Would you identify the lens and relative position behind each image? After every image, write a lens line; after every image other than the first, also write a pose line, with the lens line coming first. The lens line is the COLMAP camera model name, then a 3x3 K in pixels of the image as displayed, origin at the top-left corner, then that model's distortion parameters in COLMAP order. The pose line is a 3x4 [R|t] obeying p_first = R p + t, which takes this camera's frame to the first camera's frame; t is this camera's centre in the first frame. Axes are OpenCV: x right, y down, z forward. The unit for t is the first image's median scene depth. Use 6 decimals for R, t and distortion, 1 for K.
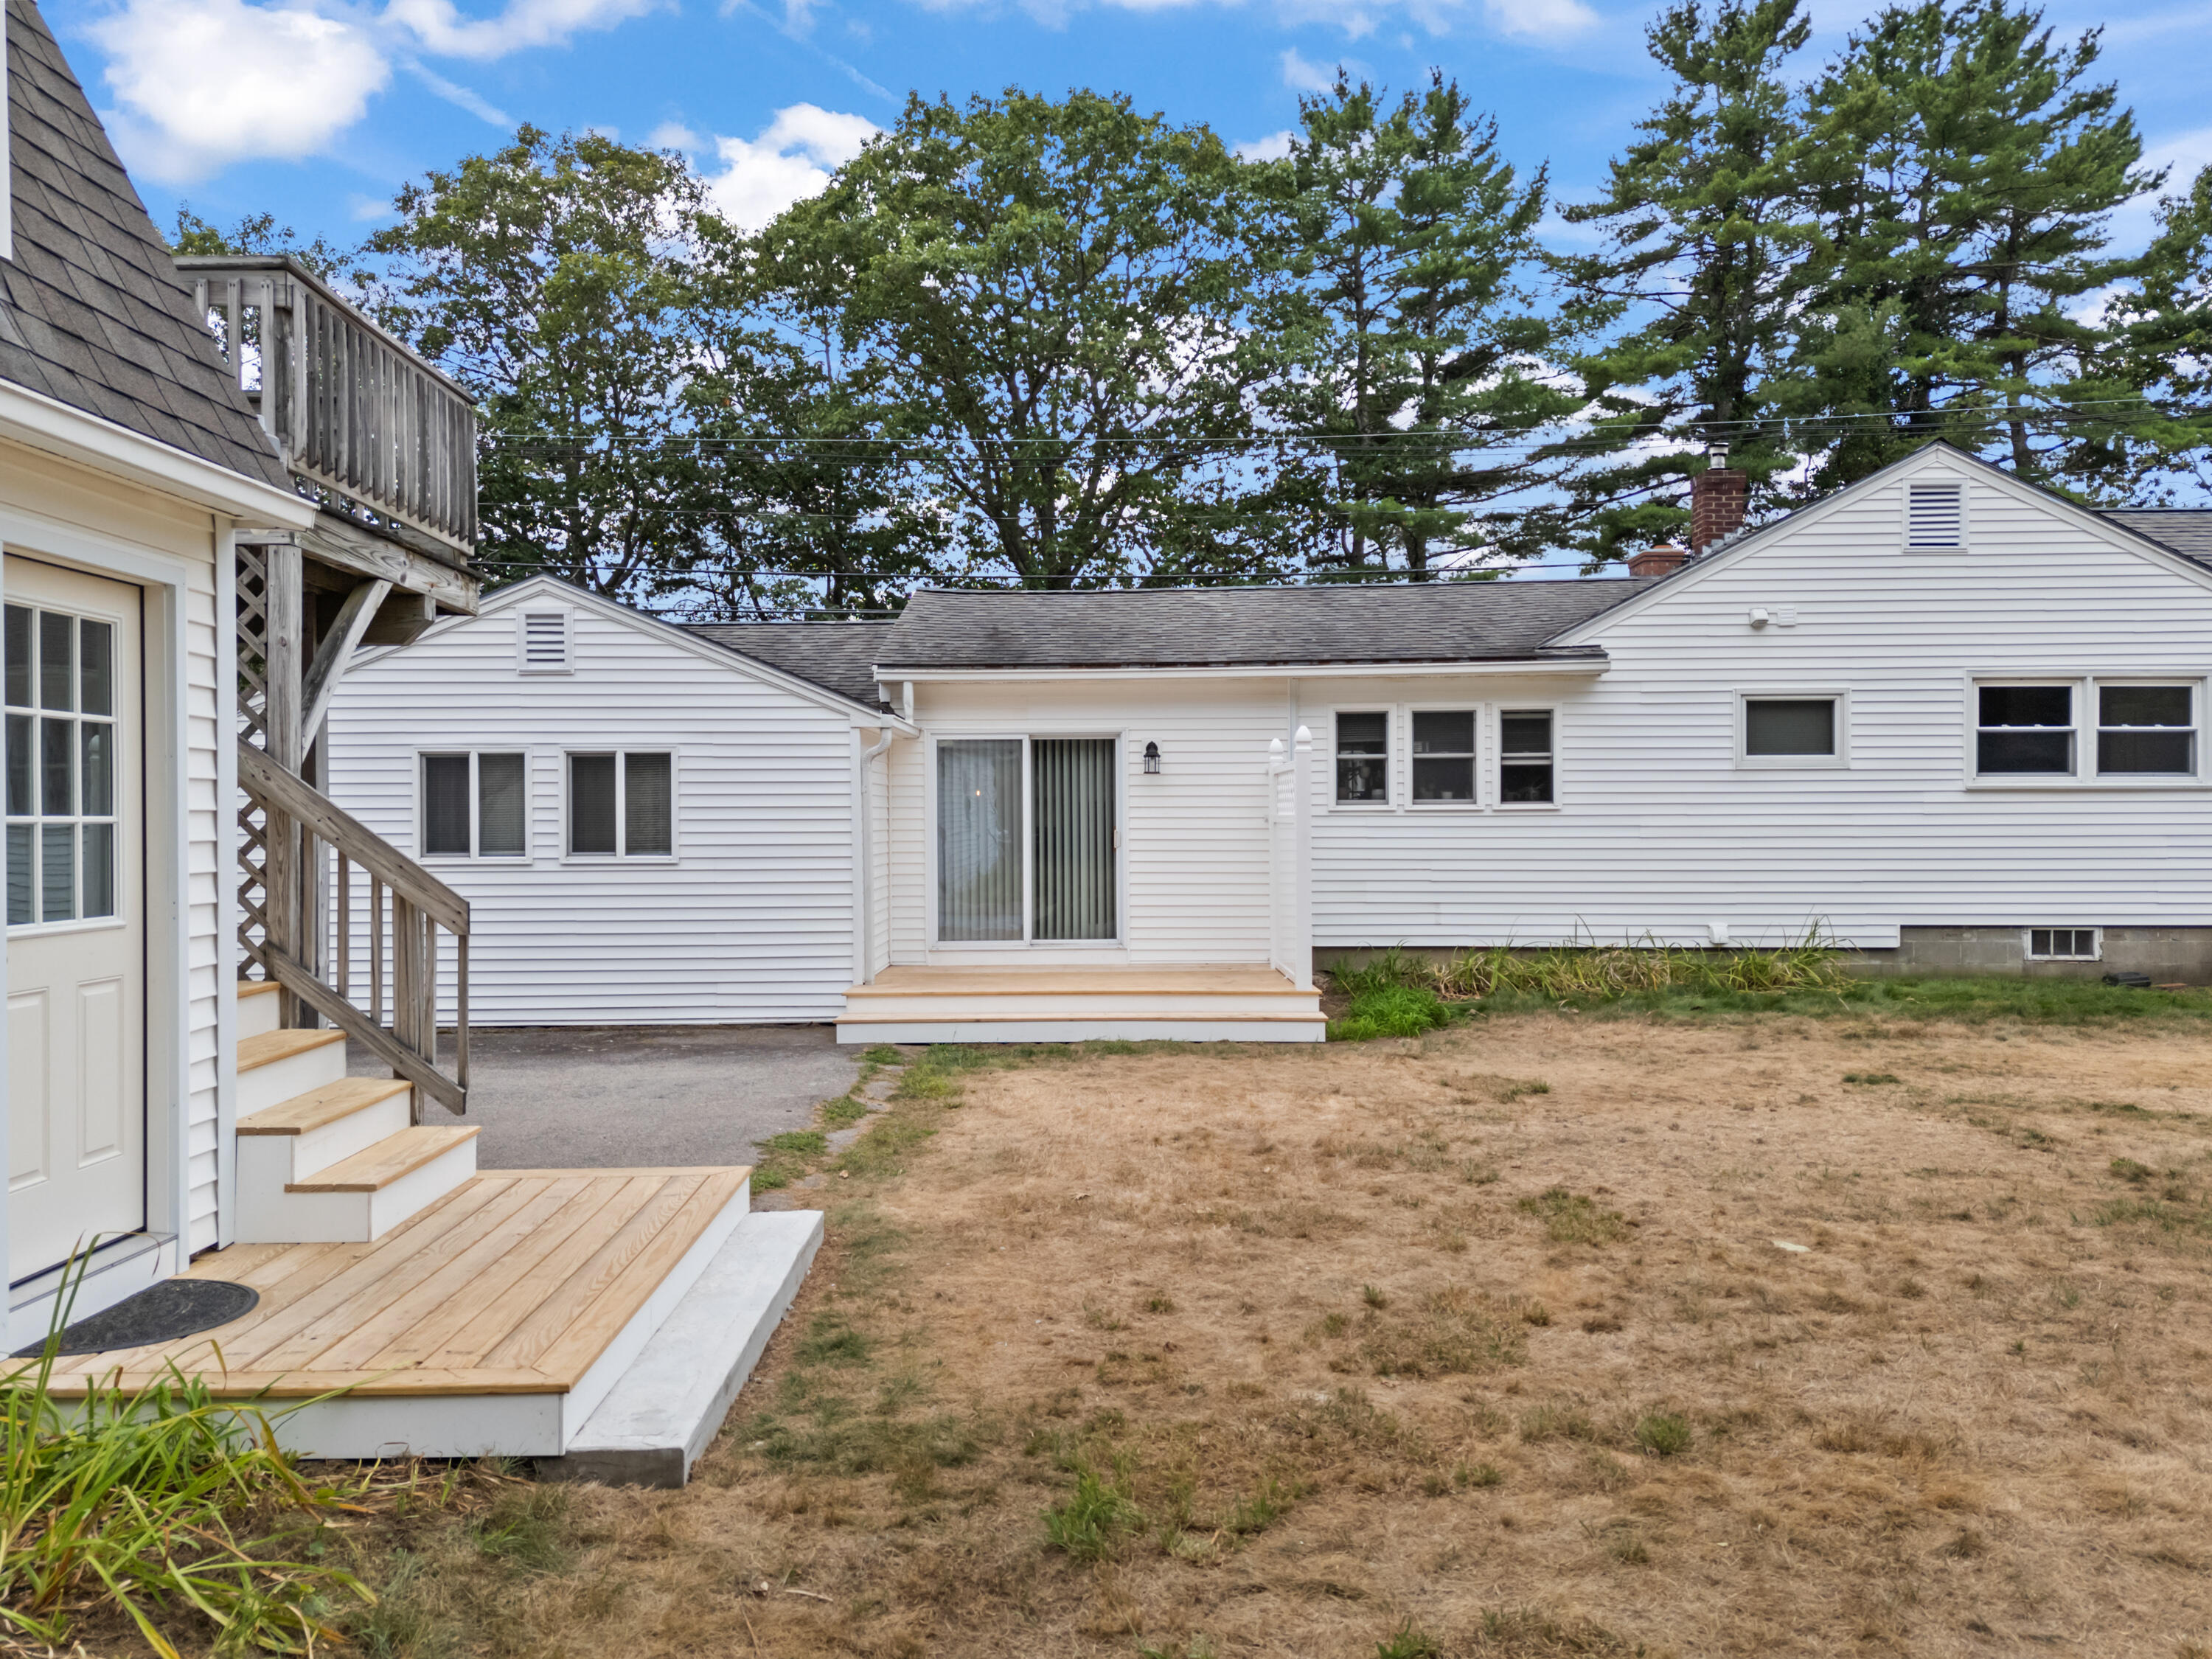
lens RADIAL K [[1622.3, 0, 1105.5], [0, 1622.3, 821.6], [0, 0, 1]] dist [0.085470, -0.088598]
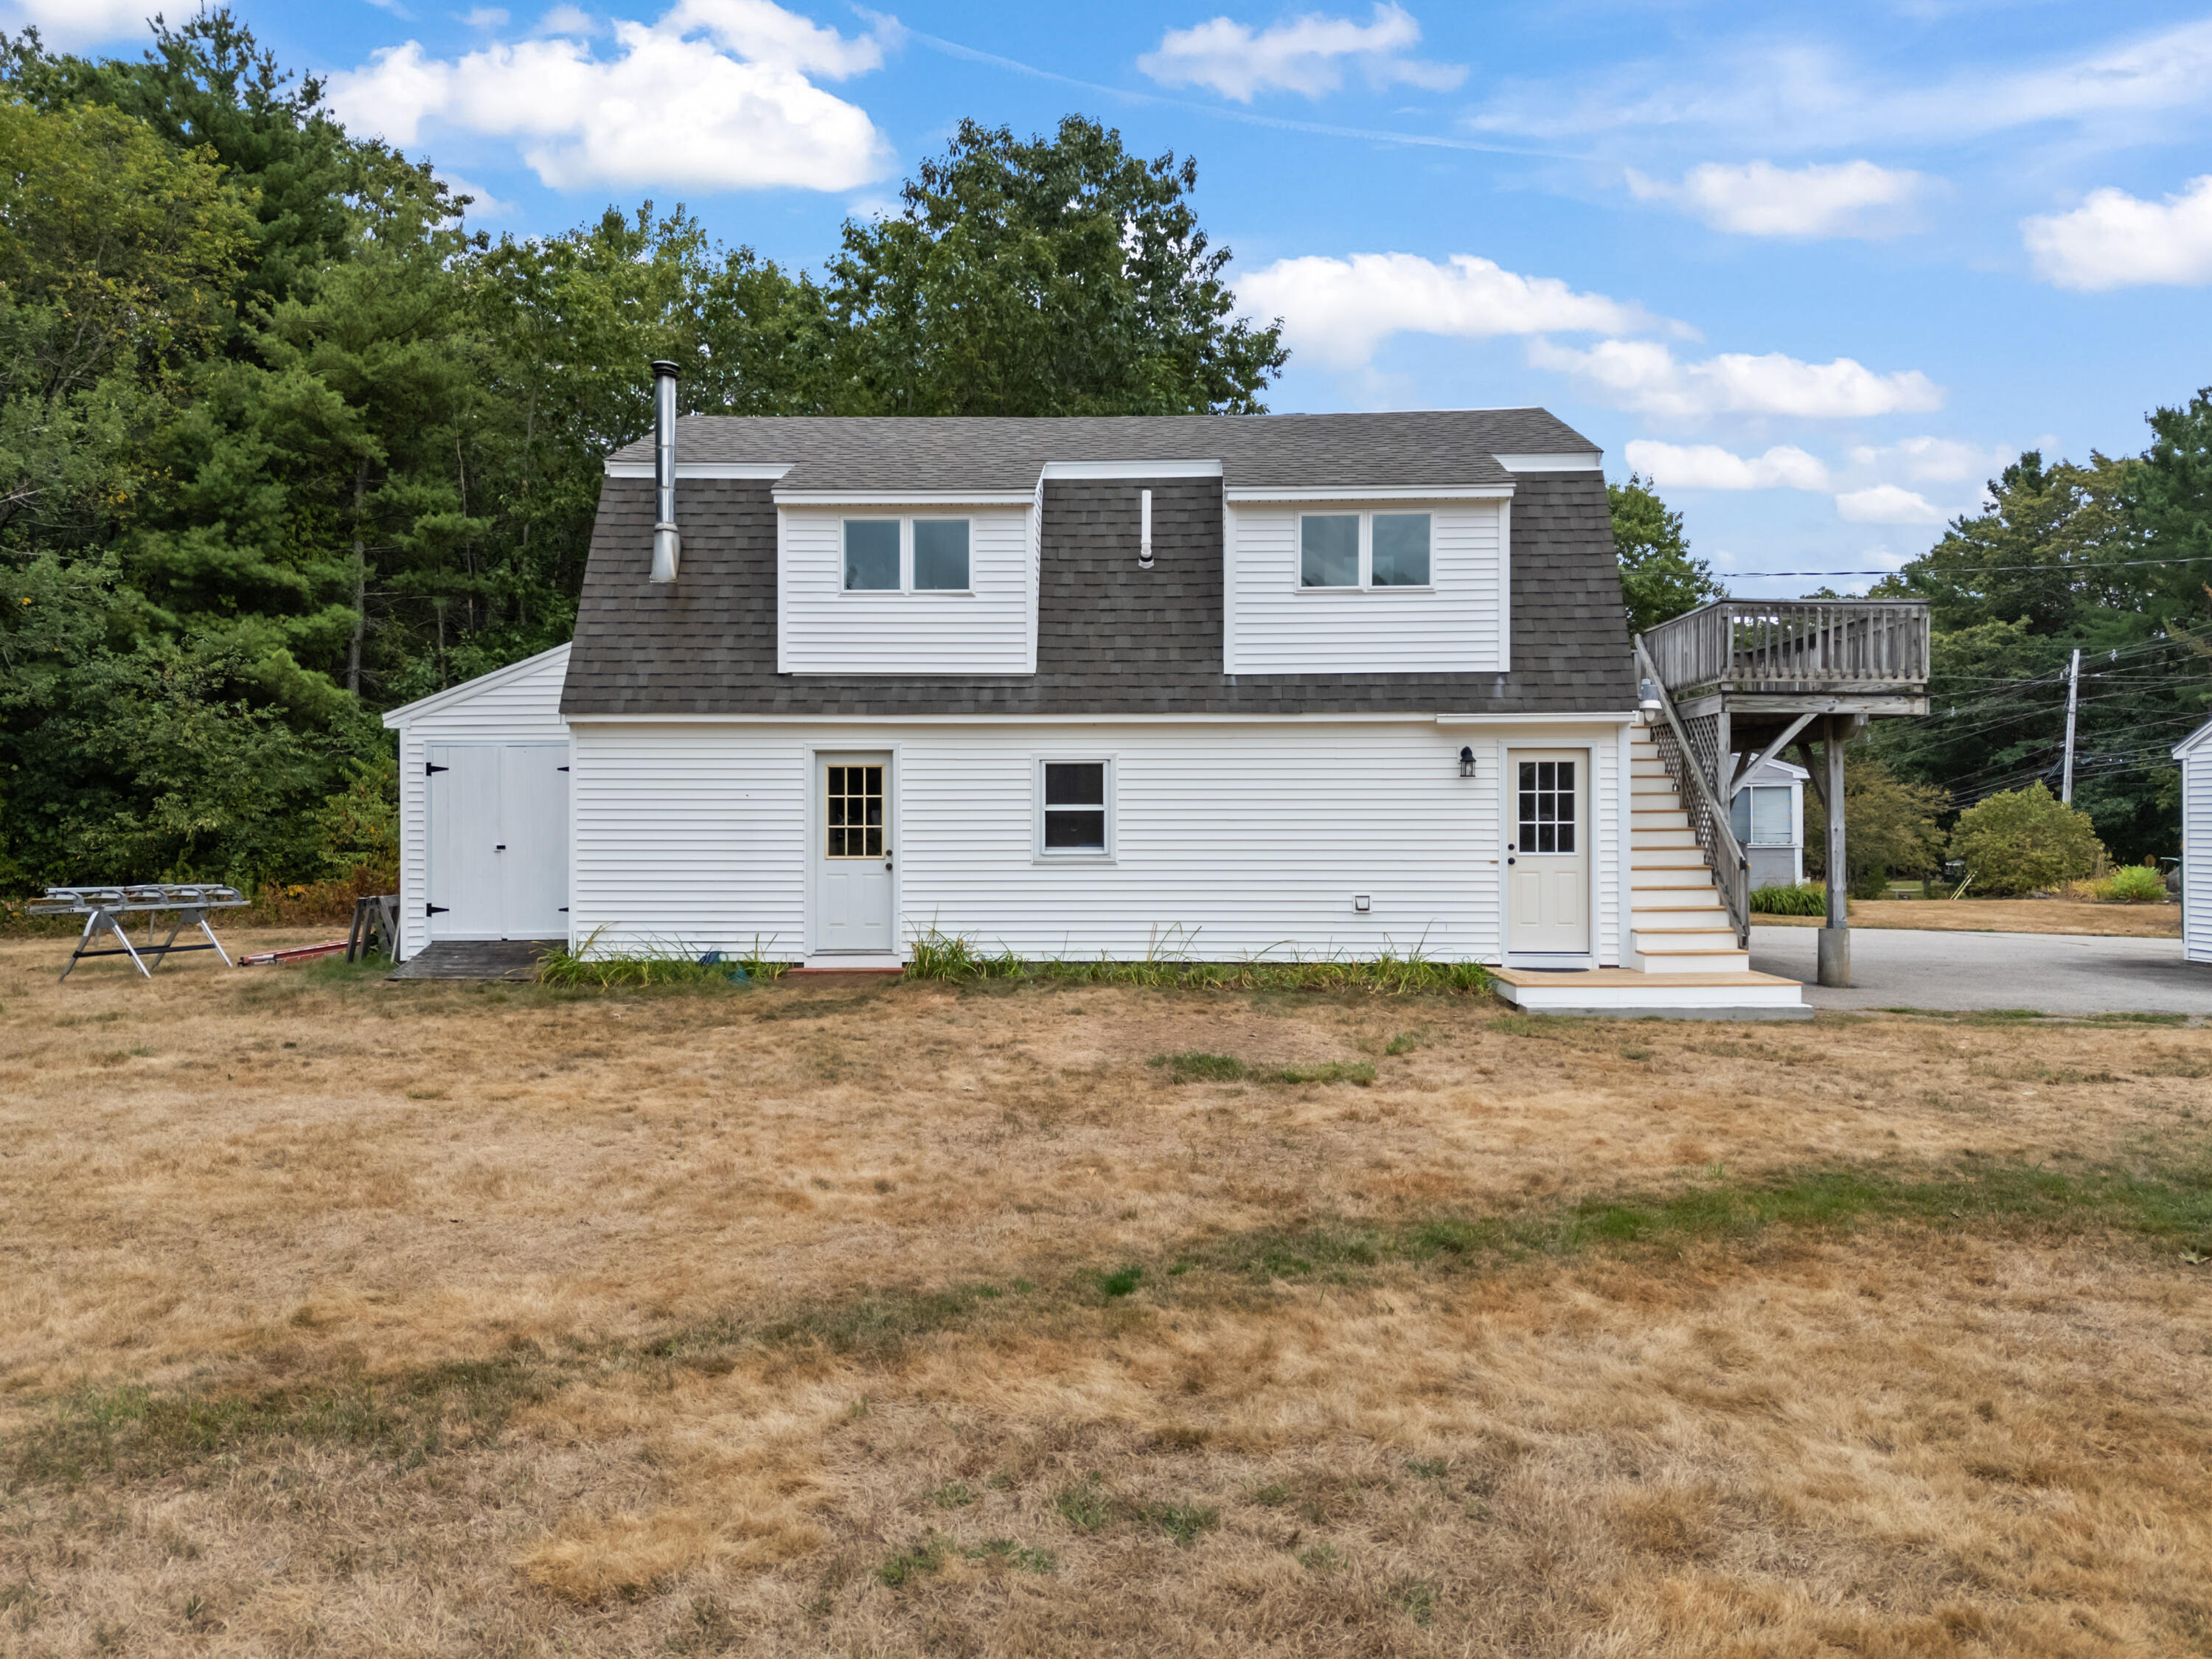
lens RADIAL K [[1622.3, 0, 1105.5], [0, 1622.3, 821.6], [0, 0, 1]] dist [0.085470, -0.088598]
pose [[-0.039054, 0.003361, -0.999231, 0.890097], [0.000171, 0.999994, 0.003357, -0.004706], [0.999237, -0.000040, -0.039055, 0.070369]]
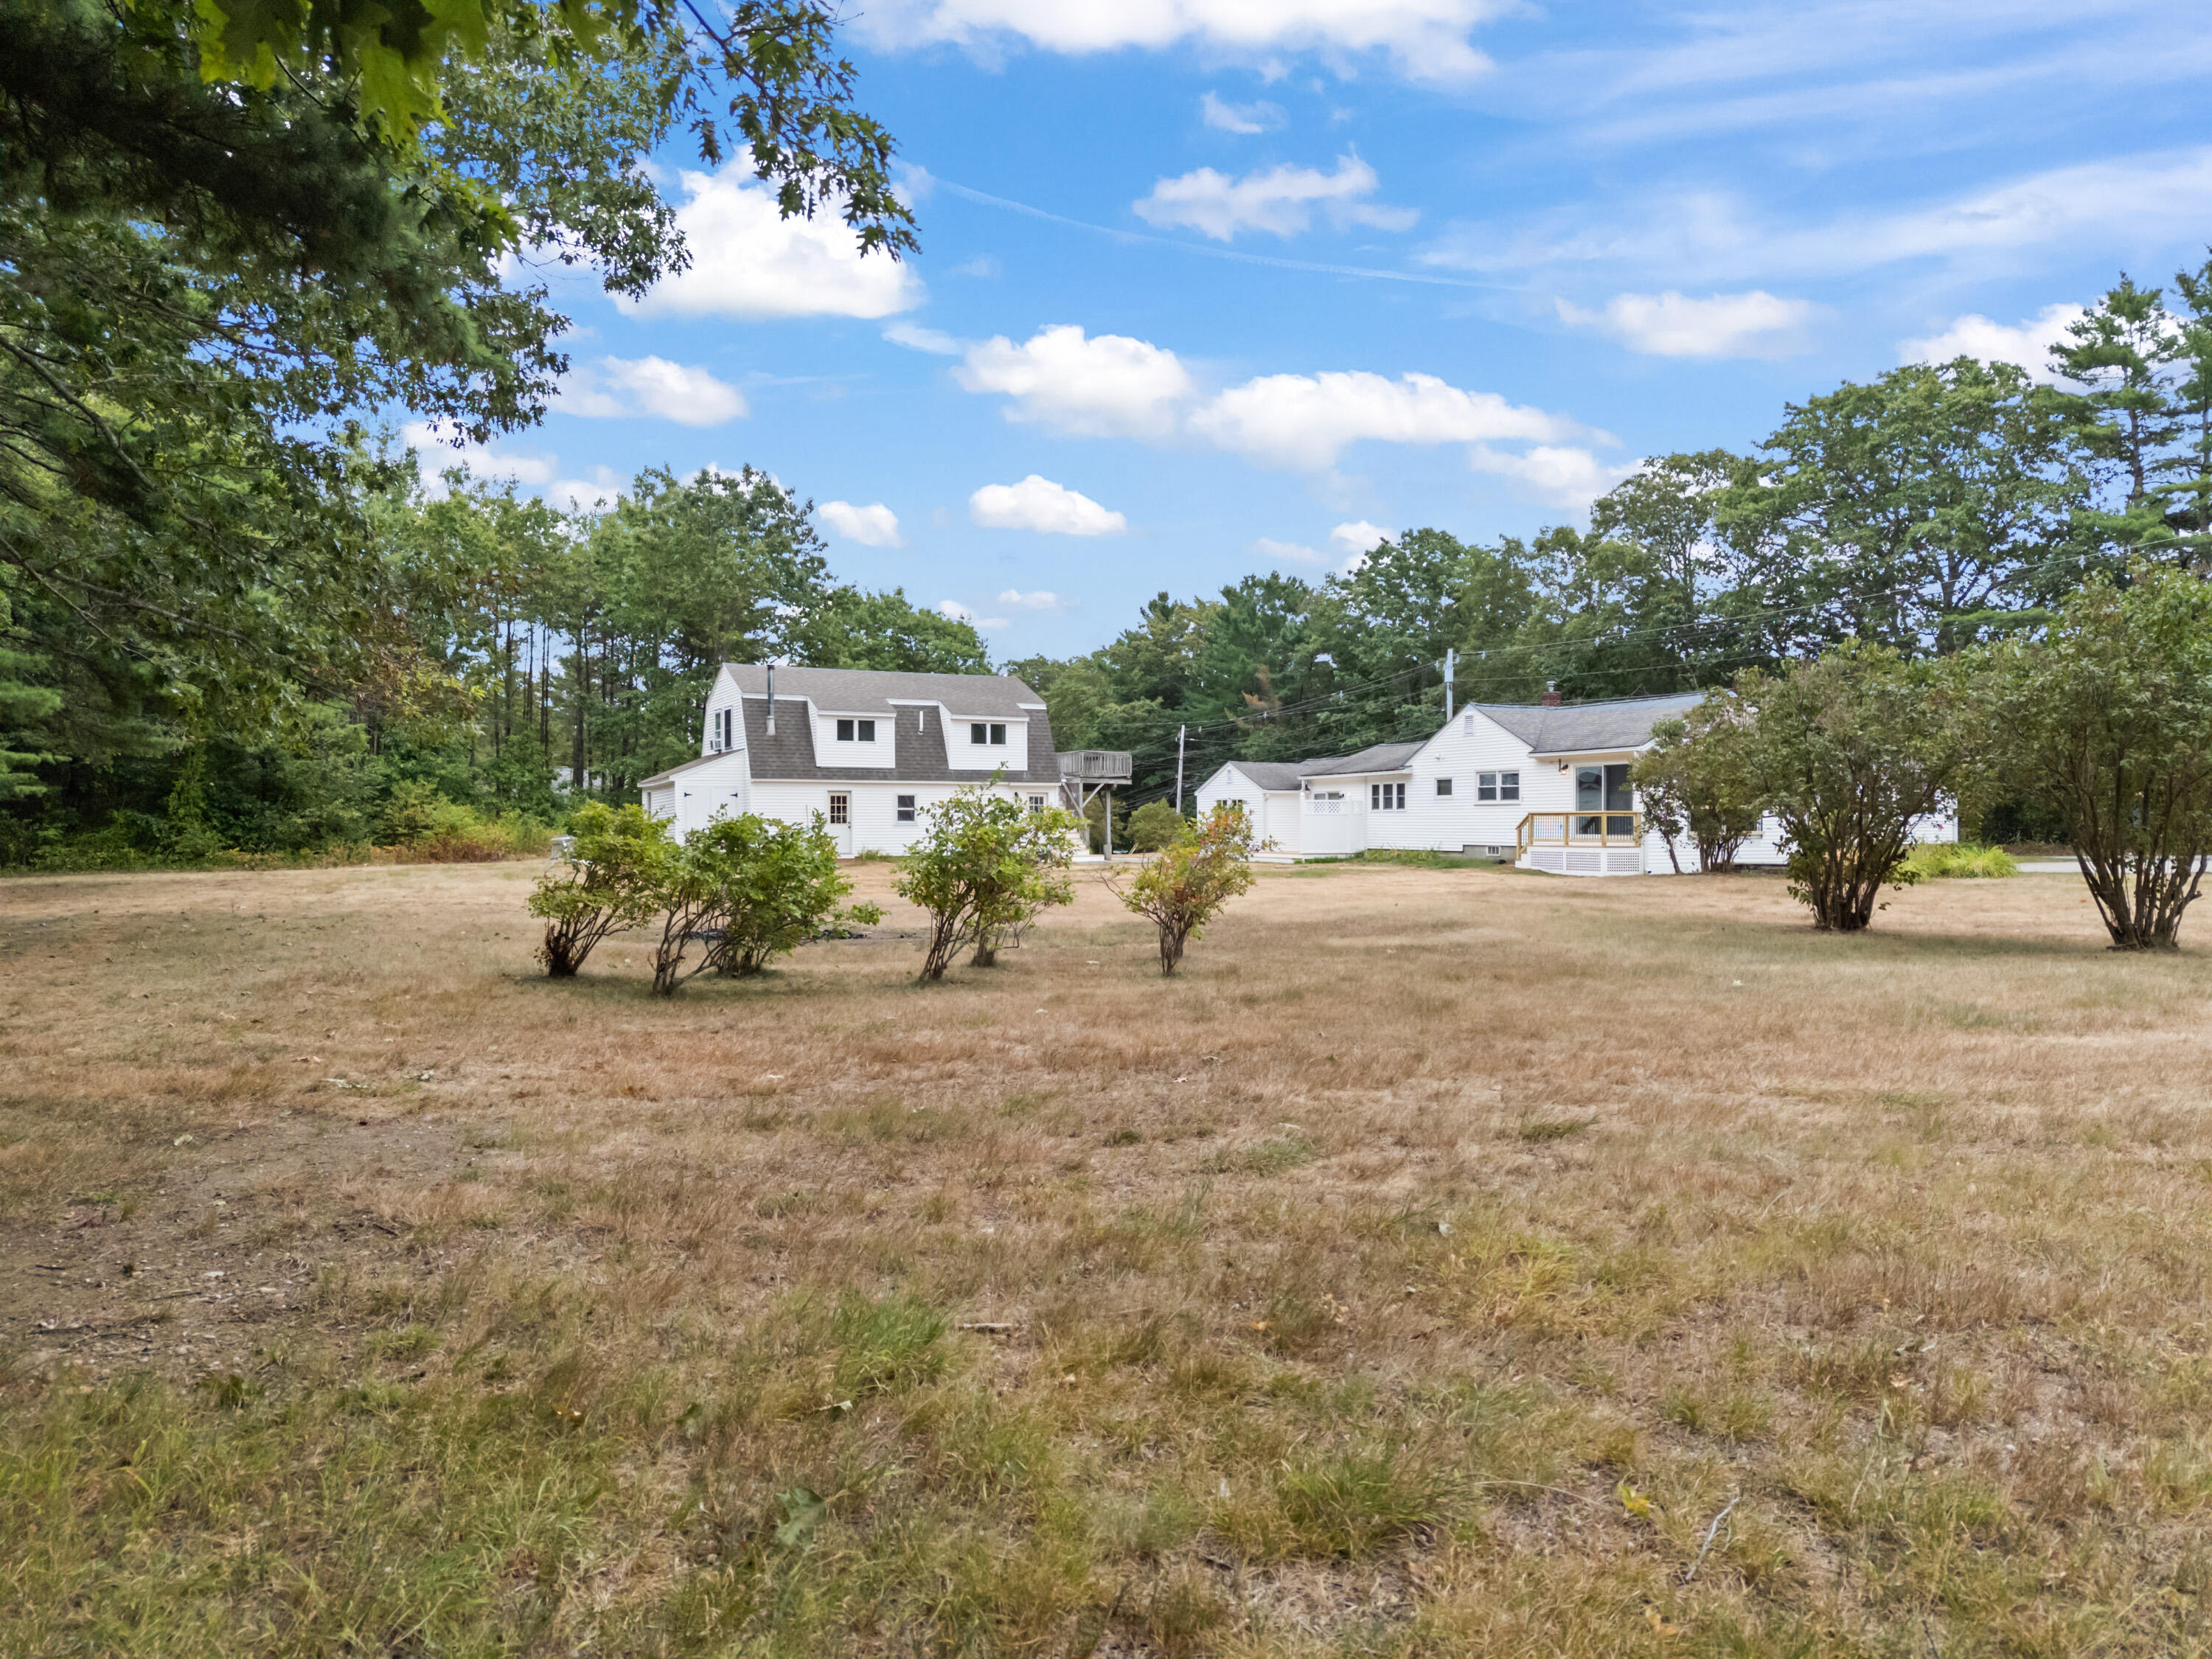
lens RADIAL K [[1622.3, 0, 1105.5], [0, 1622.3, 821.6], [0, 0, 1]] dist [0.085470, -0.088598]
pose [[0.419150, 0.002258, -0.907914, 3.247718], [-0.002169, 0.999997, 0.001485, 0.011660], [0.907914, 0.001347, 0.419154, -1.098043]]
